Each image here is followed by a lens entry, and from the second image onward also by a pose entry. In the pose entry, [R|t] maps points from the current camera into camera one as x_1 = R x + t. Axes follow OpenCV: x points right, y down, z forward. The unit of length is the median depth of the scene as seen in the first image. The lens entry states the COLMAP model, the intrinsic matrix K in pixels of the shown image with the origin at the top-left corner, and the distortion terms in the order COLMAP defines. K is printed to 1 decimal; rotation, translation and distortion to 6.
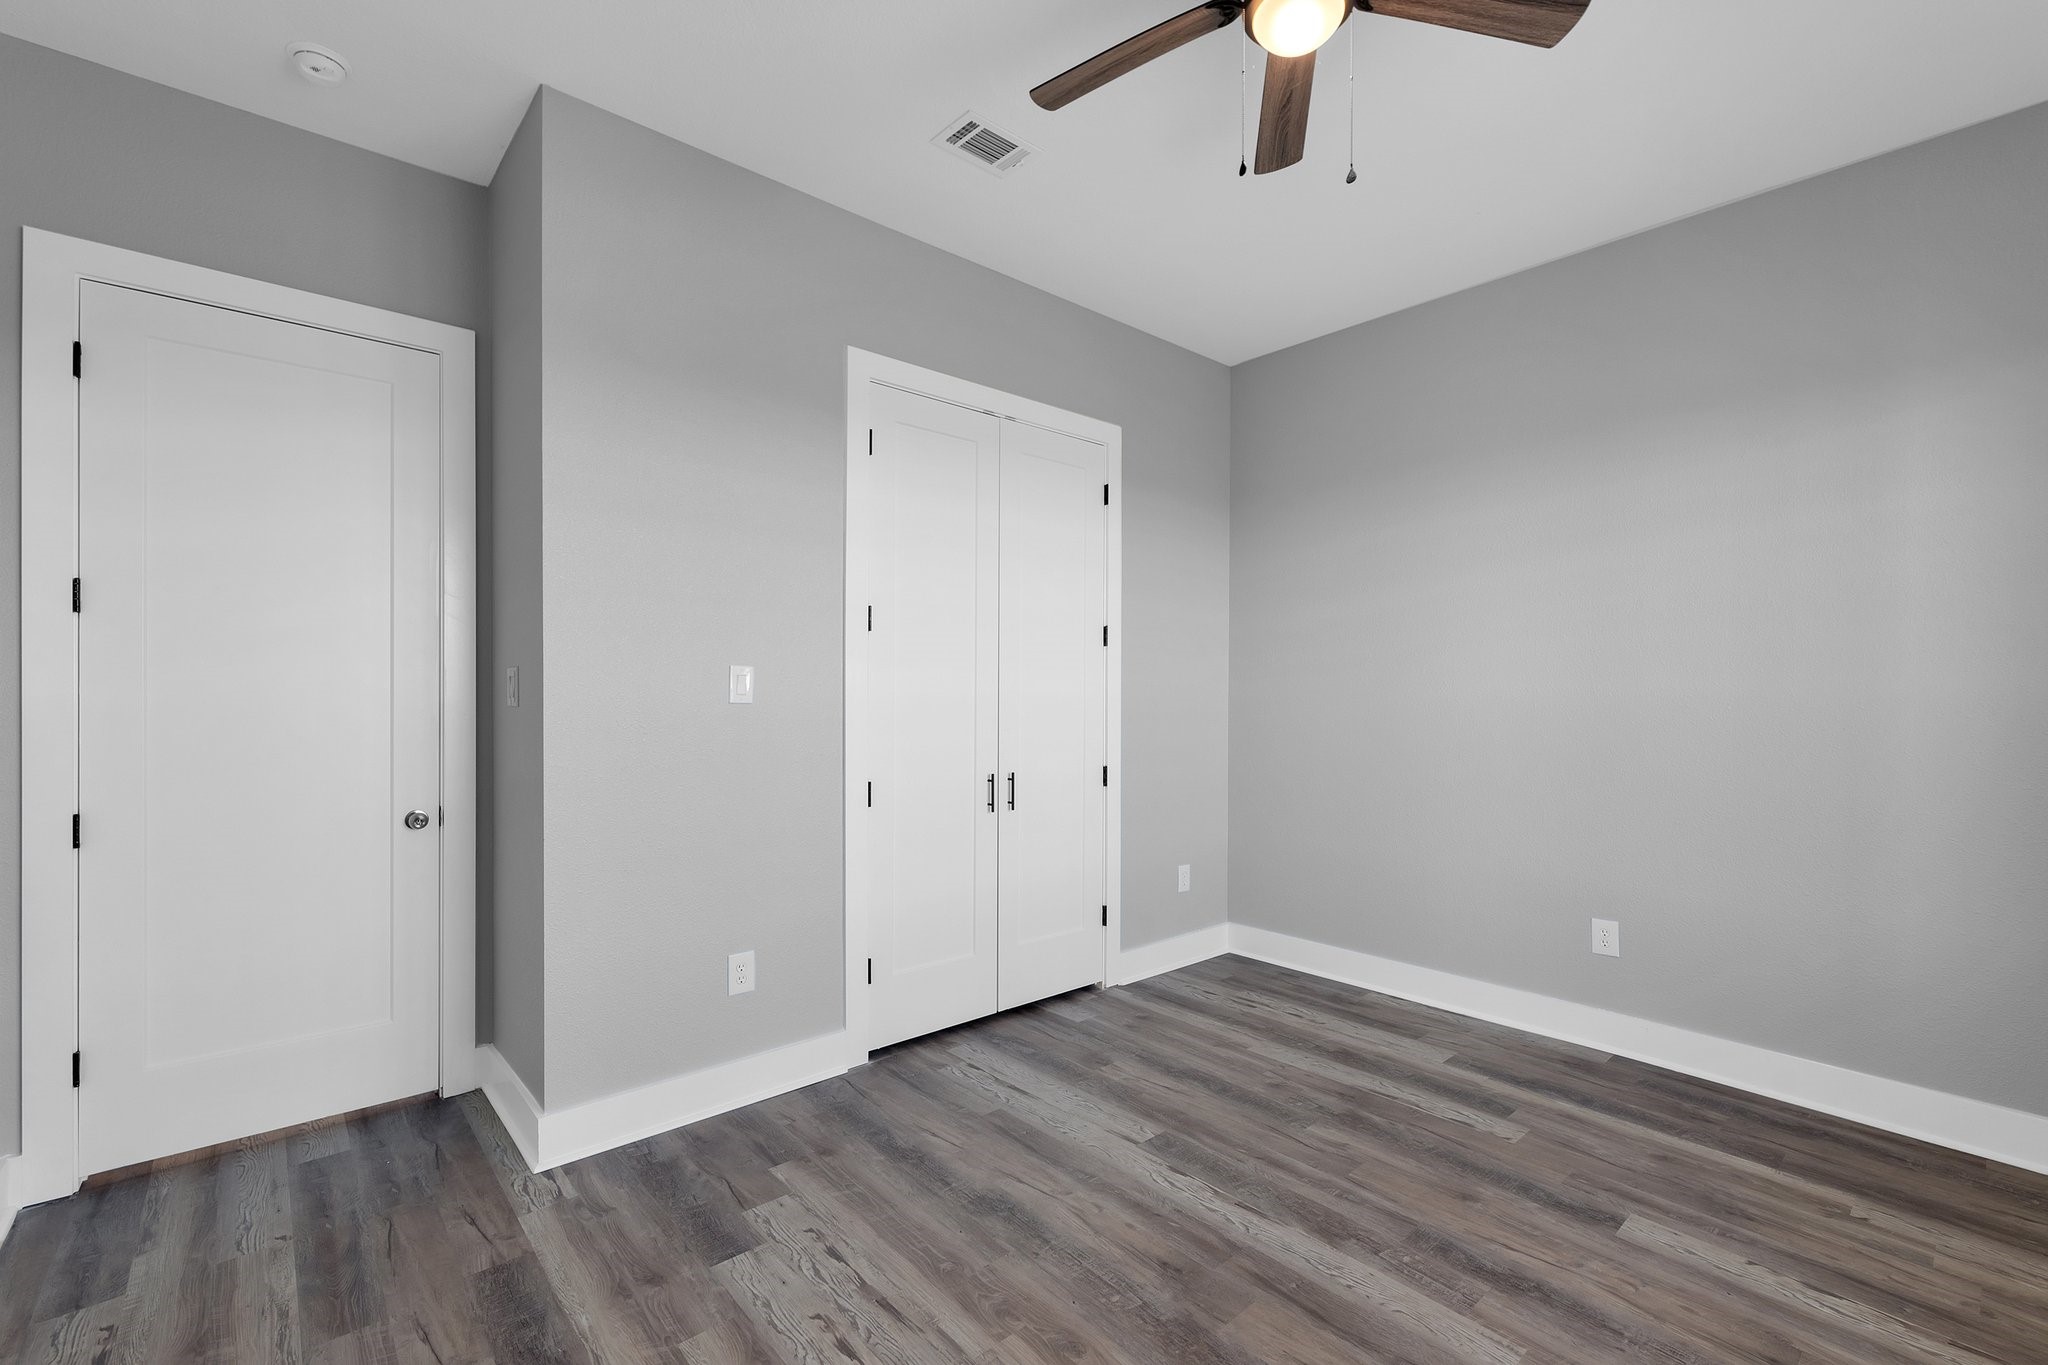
lens RADIAL K [[885.6, 0, 1035.3], [0, 885.6, 691.9], [0, 0, 1]] dist [0.003098, 0.000283]
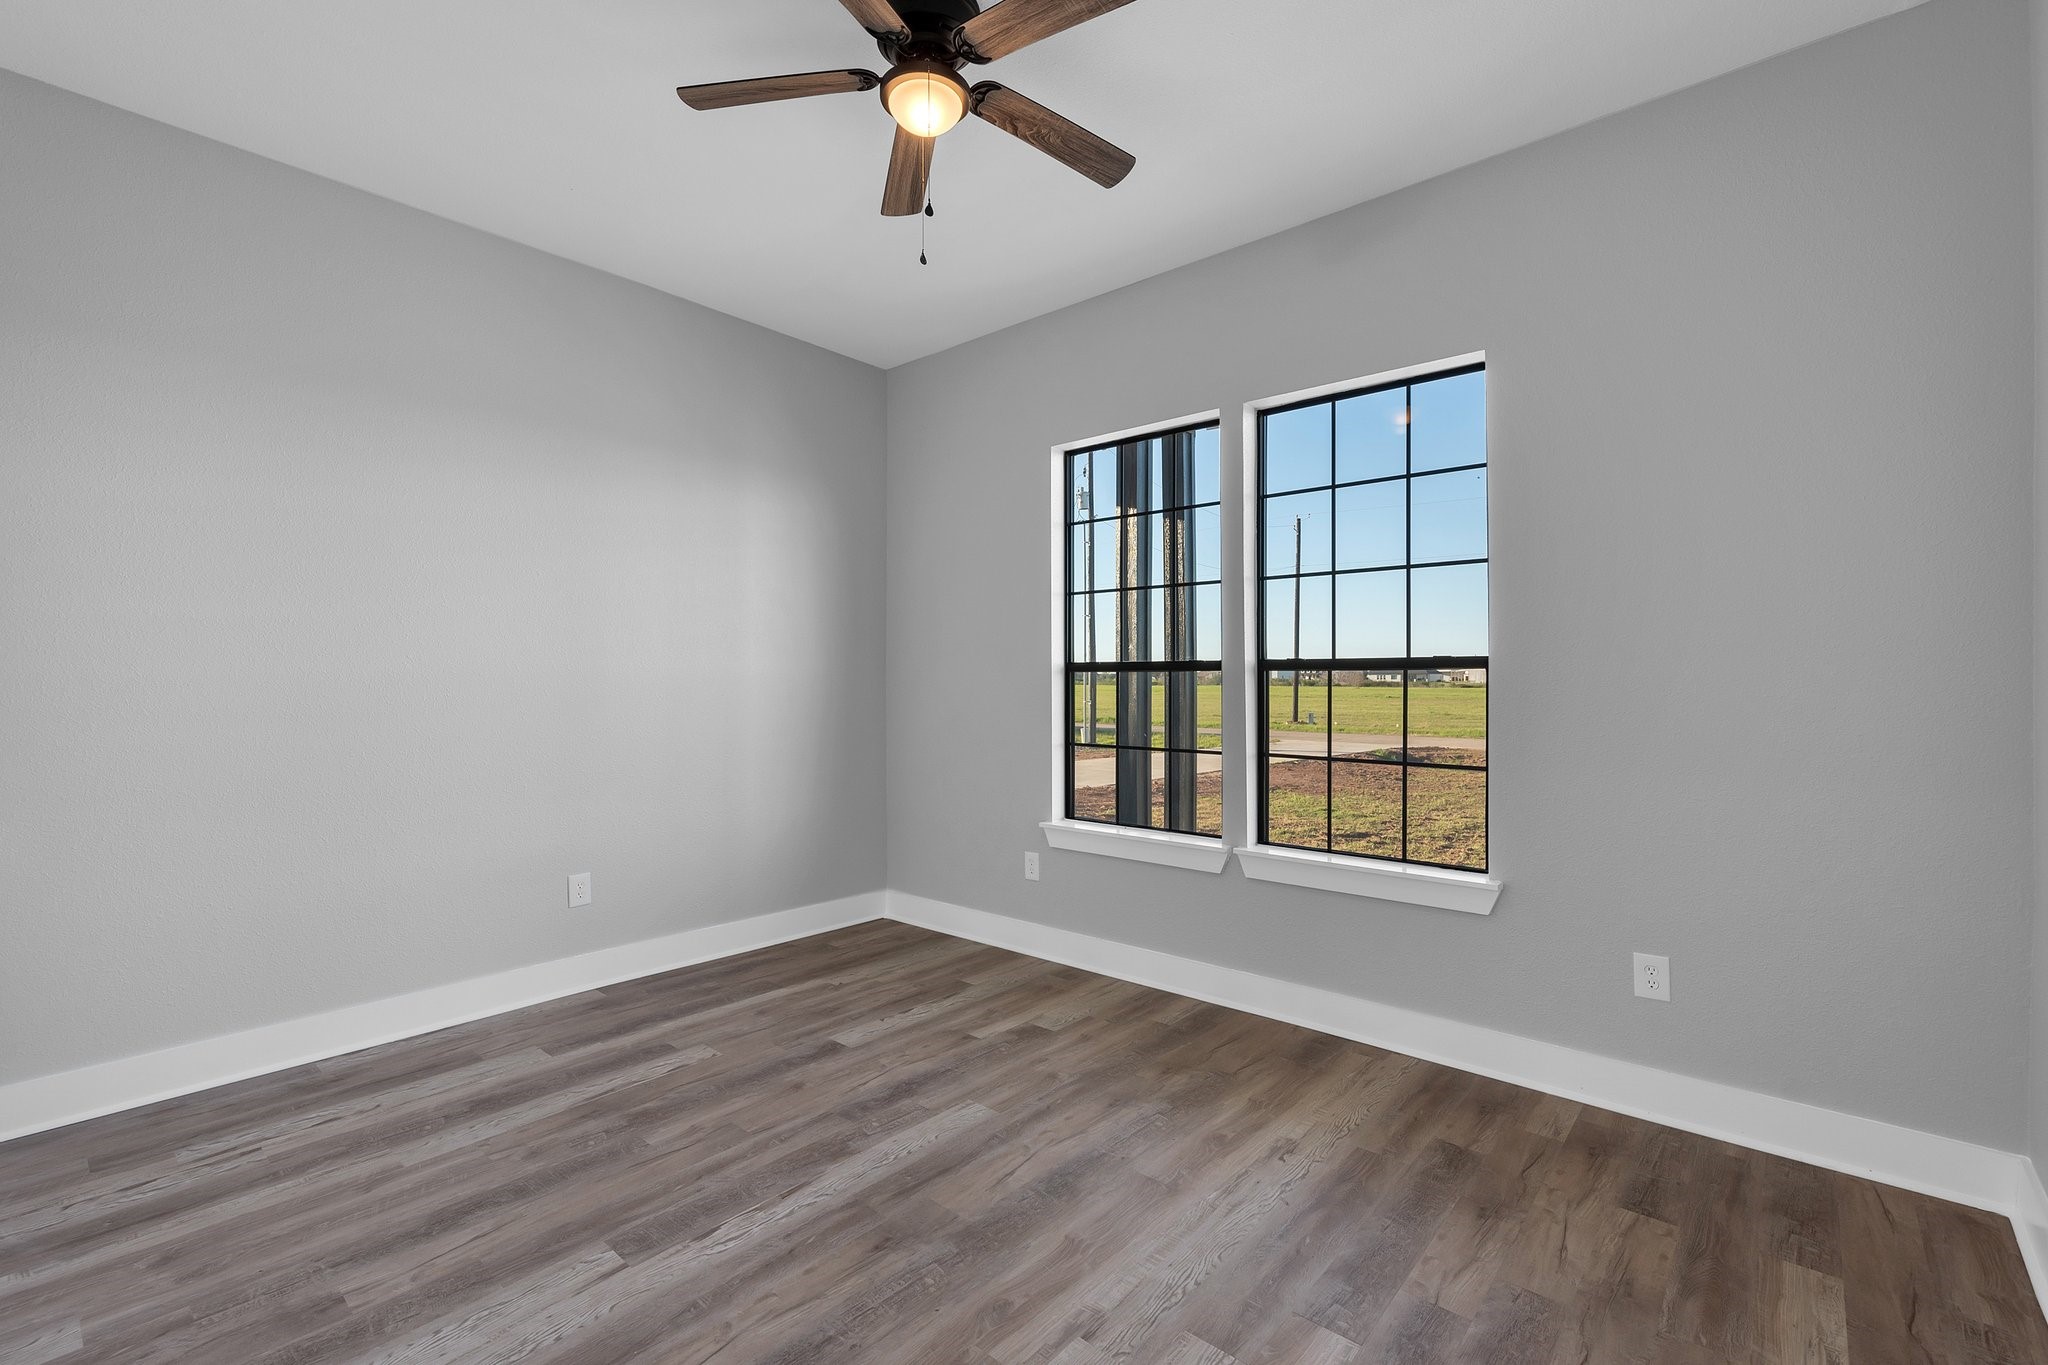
lens RADIAL K [[902.7, 0, 1016.9], [0, 902.7, 692.0], [0, 0, 1]] dist [-0.001550, -0.000295]
pose [[-0.126006, -0.022551, 0.991773, -0.643179], [-0.006181, 0.999740, 0.021947, 0.006353], [-0.992010, -0.003365, -0.126112, 0.738921]]
